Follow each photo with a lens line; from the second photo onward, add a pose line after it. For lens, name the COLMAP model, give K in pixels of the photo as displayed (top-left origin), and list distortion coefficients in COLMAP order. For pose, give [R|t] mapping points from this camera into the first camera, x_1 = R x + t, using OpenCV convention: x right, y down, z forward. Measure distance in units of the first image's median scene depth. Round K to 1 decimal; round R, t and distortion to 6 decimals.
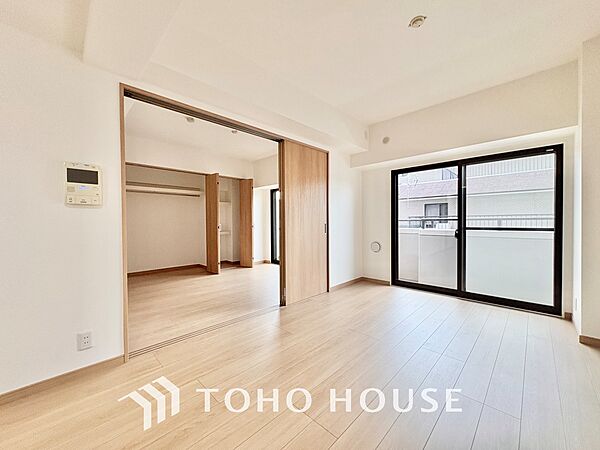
lens RADIAL K [[239.1, 0, 298.7], [0, 239.1, 225.8], [0, 0, 1]] dist [0.005989, 0.000318]
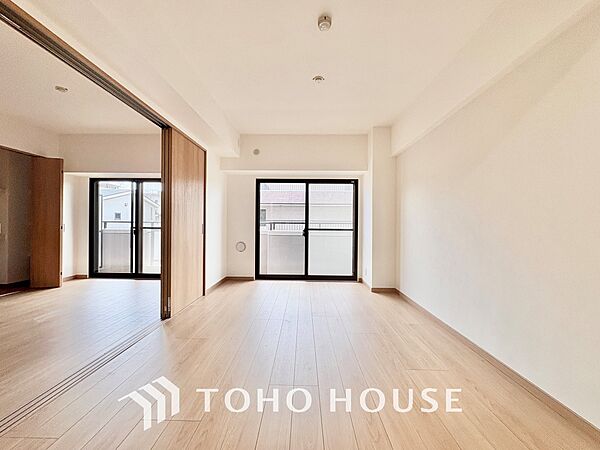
lens RADIAL K [[239.1, 0, 297.4], [0, 239.1, 225.1], [0, 0, 1]] dist [0.005989, 0.000318]
pose [[0.733925, 0.013287, 0.679101, -0.271473], [-0.002564, 0.999856, -0.016791, 0.010094], [-0.679226, 0.010582, 0.733853, 0.038597]]
